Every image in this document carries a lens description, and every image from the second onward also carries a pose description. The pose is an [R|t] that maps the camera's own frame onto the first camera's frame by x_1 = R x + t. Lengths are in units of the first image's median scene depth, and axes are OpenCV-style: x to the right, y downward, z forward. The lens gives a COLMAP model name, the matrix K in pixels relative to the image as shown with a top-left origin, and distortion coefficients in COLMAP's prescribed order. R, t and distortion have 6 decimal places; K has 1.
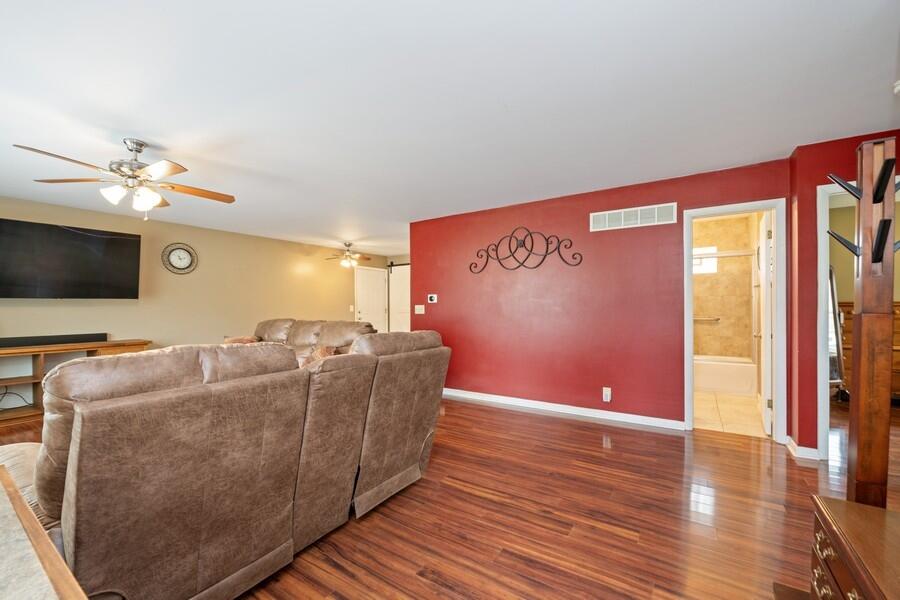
lens RADIAL K [[366.0, 0, 448.9], [0, 366.0, 306.7], [0, 0, 1]] dist [-0.000803, -0.000034]
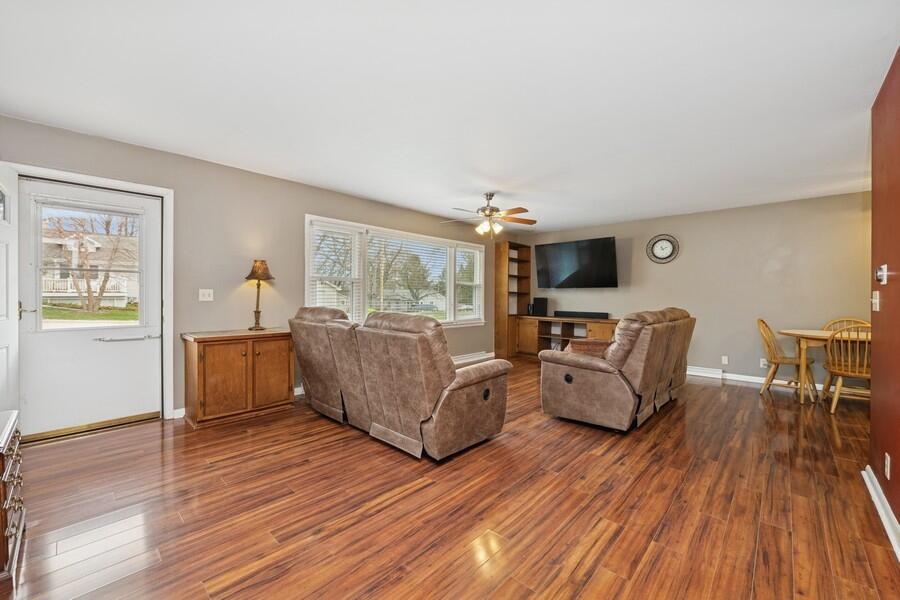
lens RADIAL K [[356.5, 0, 450.0], [0, 356.5, 300.0], [0, 0, 1]] dist [-0.001040, -0.000246]
pose [[-0.165340, 0.016253, -0.986103, 1.104139], [-0.002873, 0.999852, 0.016961, 0.004238], [0.986232, 0.005637, -0.165269, 1.543883]]
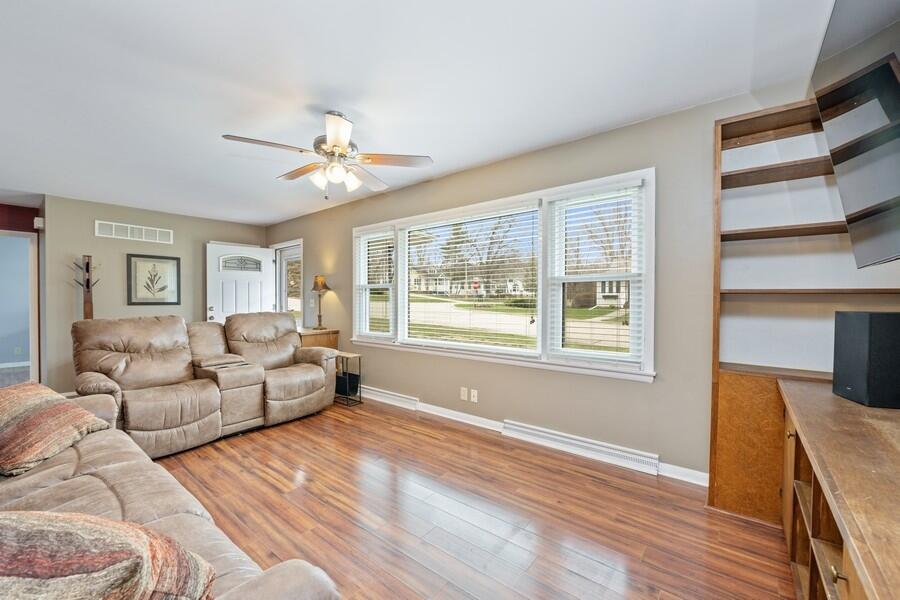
lens RADIAL K [[366.0, 0, 448.9], [0, 366.0, 306.7], [0, 0, 1]] dist [-0.000803, -0.000034]
pose [[-0.995435, 0.009292, 0.094992, -1.681584], [0.010894, 0.999807, 0.016368, 0.004739], [-0.094821, 0.017328, -0.995343, 2.661834]]
